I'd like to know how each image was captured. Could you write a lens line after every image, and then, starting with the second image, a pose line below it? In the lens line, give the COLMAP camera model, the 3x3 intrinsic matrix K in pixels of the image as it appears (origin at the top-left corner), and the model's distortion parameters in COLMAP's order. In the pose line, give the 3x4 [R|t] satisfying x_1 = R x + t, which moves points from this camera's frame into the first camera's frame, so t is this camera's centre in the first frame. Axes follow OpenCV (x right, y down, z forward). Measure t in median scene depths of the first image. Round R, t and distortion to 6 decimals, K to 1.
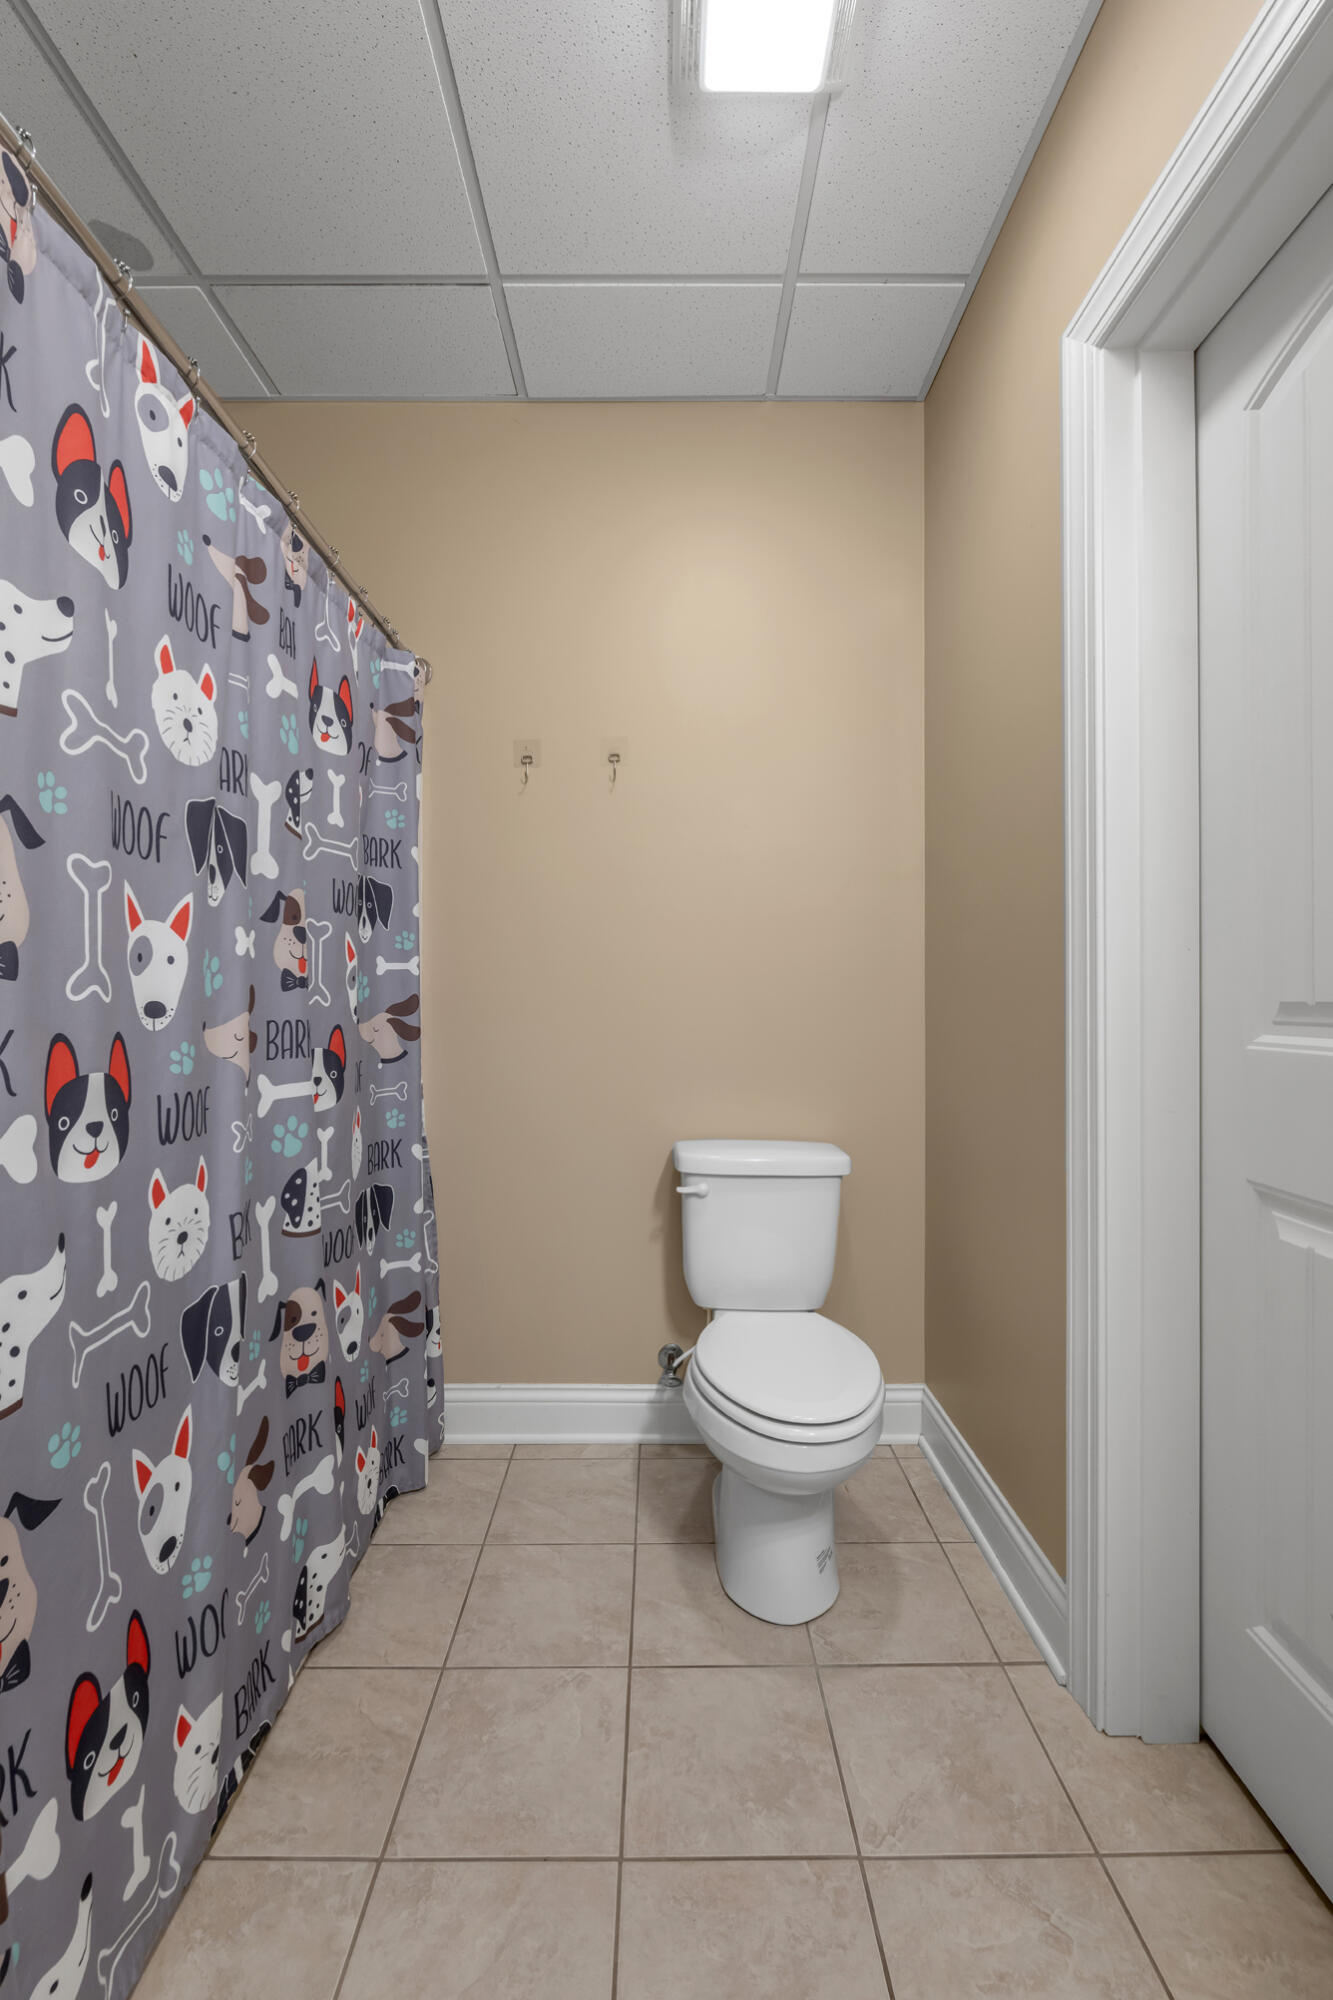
lens RADIAL K [[824.1, 0, 673.4], [0, 824.1, 996.9], [0, 0, 1]] dist [-0.007964, 0.000188]
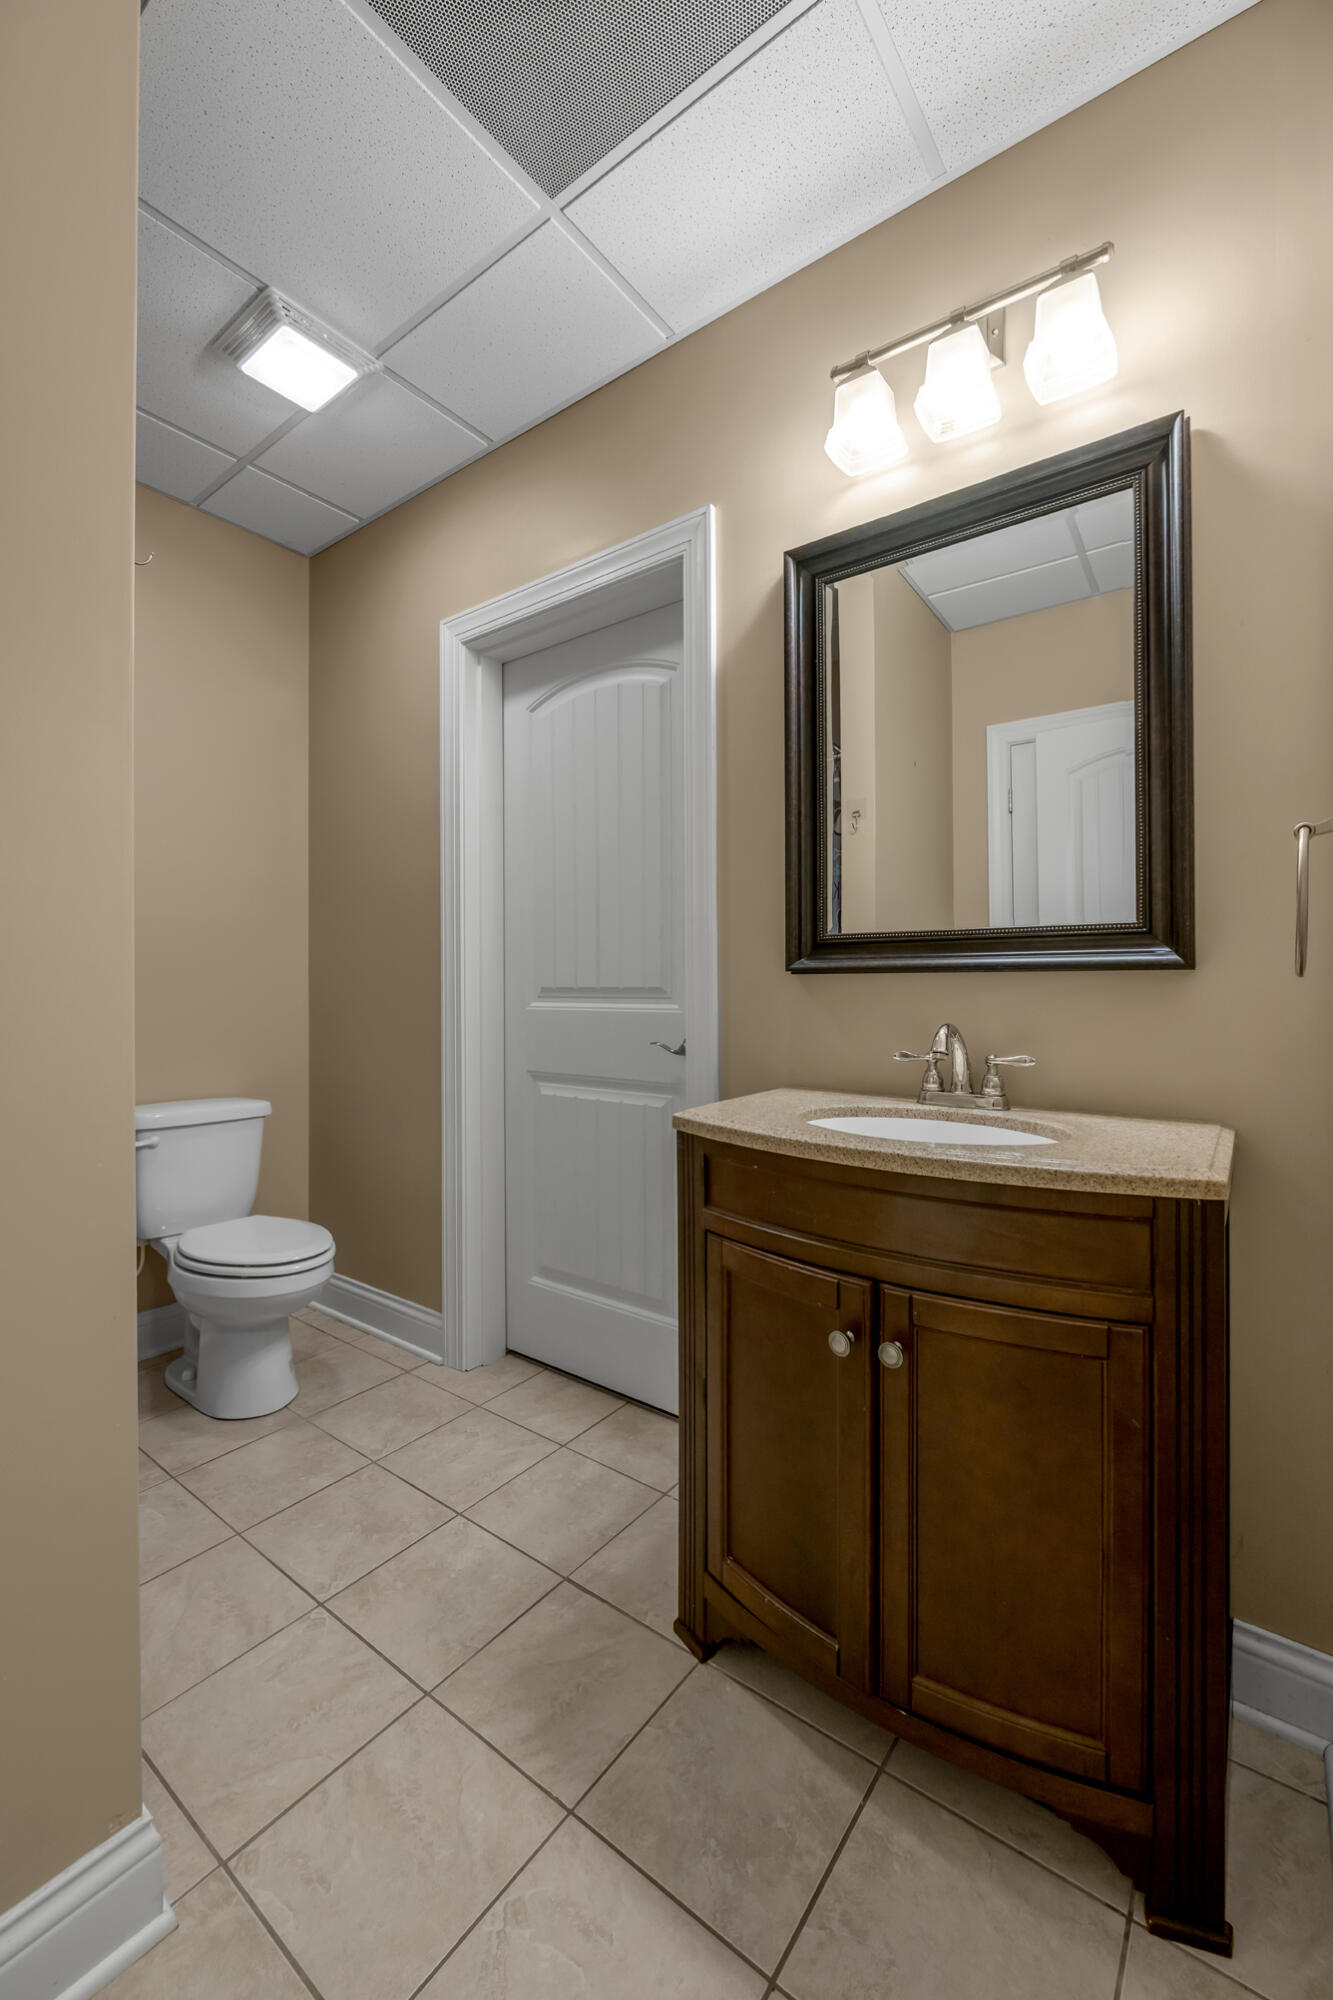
lens RADIAL K [[824.1, 0, 662.4], [0, 824.1, 988.9], [0, 0, 1]] dist [-0.007964, 0.000188]
pose [[0.608372, -0.005131, 0.793636, -0.708671], [0.001533, 0.999985, 0.005290, -0.000888], [-0.793651, -0.002002, 0.608370, -0.527186]]
